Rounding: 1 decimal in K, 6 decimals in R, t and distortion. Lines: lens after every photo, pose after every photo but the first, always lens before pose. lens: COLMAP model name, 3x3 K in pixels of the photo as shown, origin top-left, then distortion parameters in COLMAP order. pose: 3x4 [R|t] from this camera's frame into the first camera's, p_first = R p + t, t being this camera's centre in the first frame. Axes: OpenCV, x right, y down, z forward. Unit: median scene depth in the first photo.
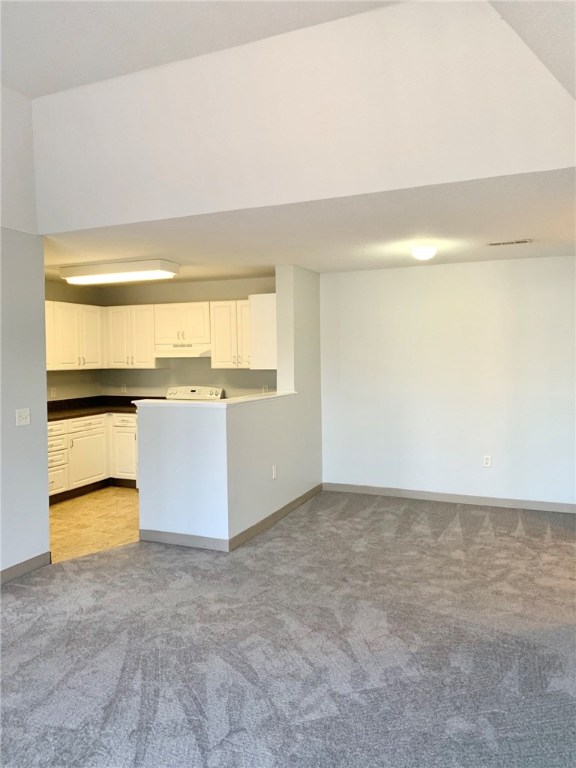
lens RADIAL K [[580.1, 0, 288.0], [0, 580.1, 384.0], [0, 0, 1]] dist [0.082193, -0.123758]
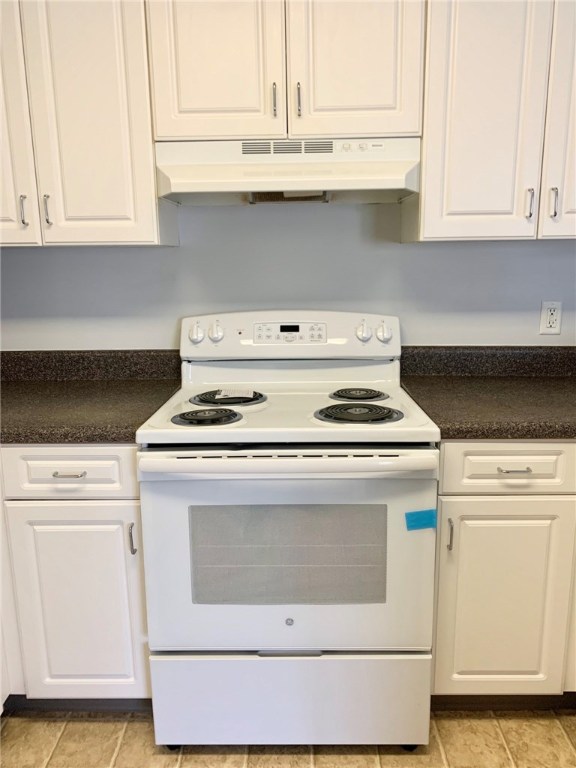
lens RADIAL K [[575.7, 0, 288.3], [0, 575.7, 378.9], [0, 0, 1]] dist [0.005328, -0.002475]
pose [[0.920463, -0.078549, 0.382856, -0.279529], [0.021175, 0.988179, 0.151833, -0.005878], [-0.390257, -0.131649, 0.911245, 0.758130]]
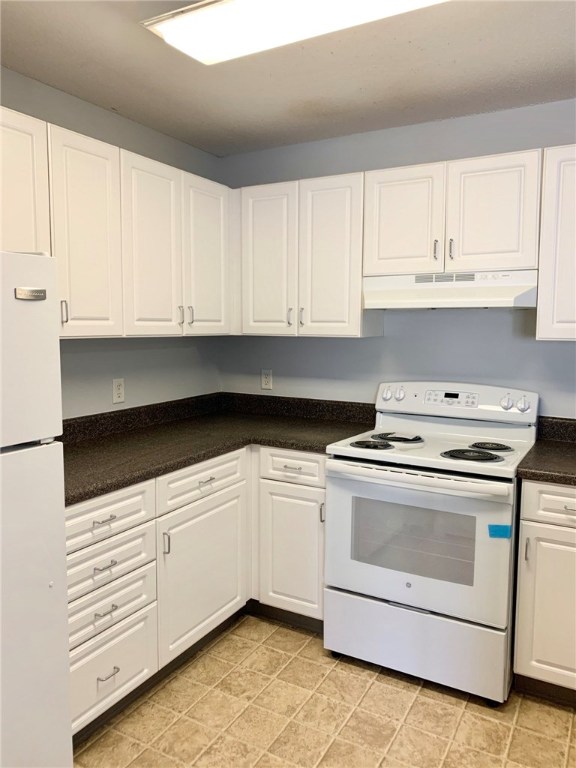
lens RADIAL K [[580.1, 0, 288.0], [0, 580.1, 384.0], [0, 0, 1]] dist [0.082193, -0.123758]
pose [[0.994422, 0.027464, -0.101839, -0.239724], [-0.021851, 0.998201, 0.055830, -0.015707], [0.103189, -0.053294, 0.993233, 0.602153]]
